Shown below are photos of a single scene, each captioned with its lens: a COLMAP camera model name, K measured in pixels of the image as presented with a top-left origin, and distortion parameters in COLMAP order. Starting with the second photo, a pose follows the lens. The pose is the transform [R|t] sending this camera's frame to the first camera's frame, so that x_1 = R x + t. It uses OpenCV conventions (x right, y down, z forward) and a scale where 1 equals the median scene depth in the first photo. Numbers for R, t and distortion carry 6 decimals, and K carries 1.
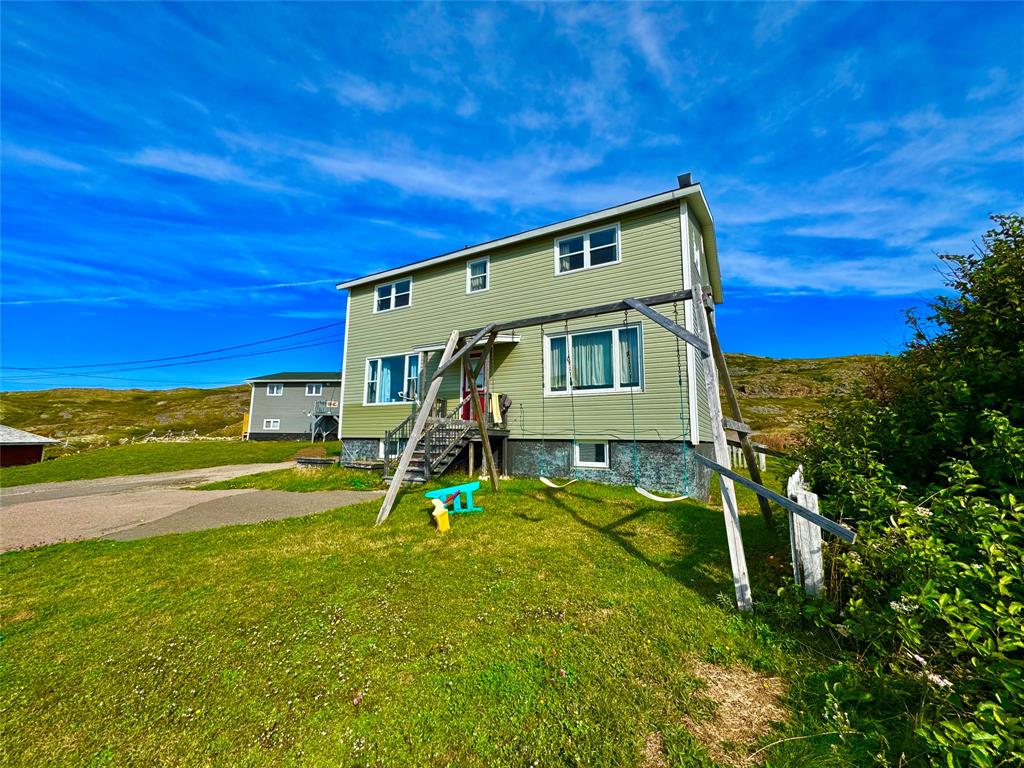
lens RADIAL K [[408.5, 0, 511.4], [0, 408.5, 382.9], [0, 0, 1]] dist [-0.003777, 0.000509]
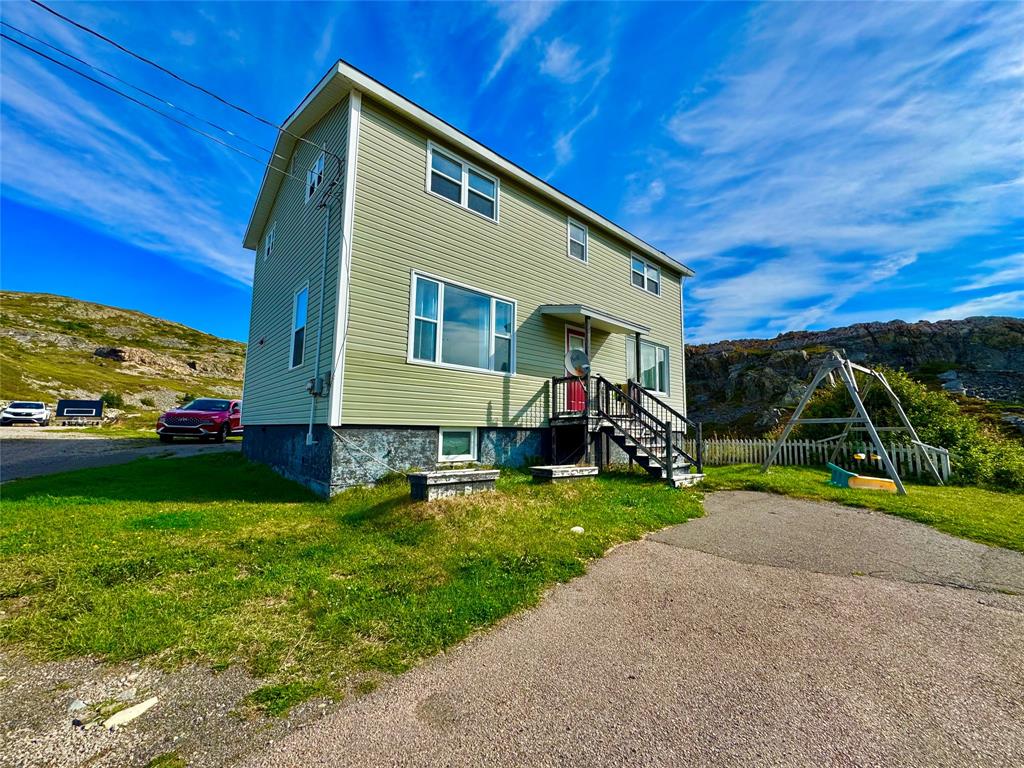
lens RADIAL K [[408.5, 0, 511.4], [0, 408.5, 382.9], [0, 0, 1]] dist [-0.003777, 0.000509]
pose [[0.303736, 0.103537, 0.947114, -0.746736], [-0.144929, 0.987530, -0.061477, 0.088098], [-0.941669, -0.118592, 0.314954, 0.672358]]
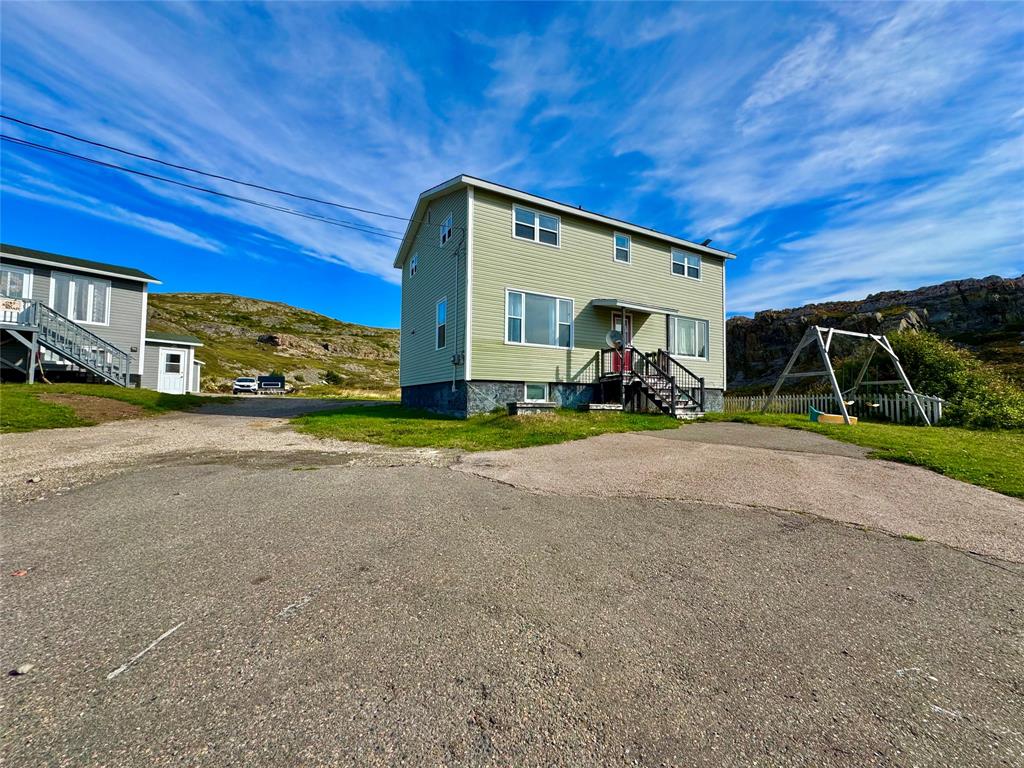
lens RADIAL K [[408.5, 0, 511.4], [0, 408.5, 382.9], [0, 0, 1]] dist [-0.003777, 0.000509]
pose [[0.514167, 0.031830, 0.857099, -1.018803], [-0.124582, 0.991485, 0.037915, 0.097358], [-0.848594, -0.126274, 0.513754, 0.503018]]
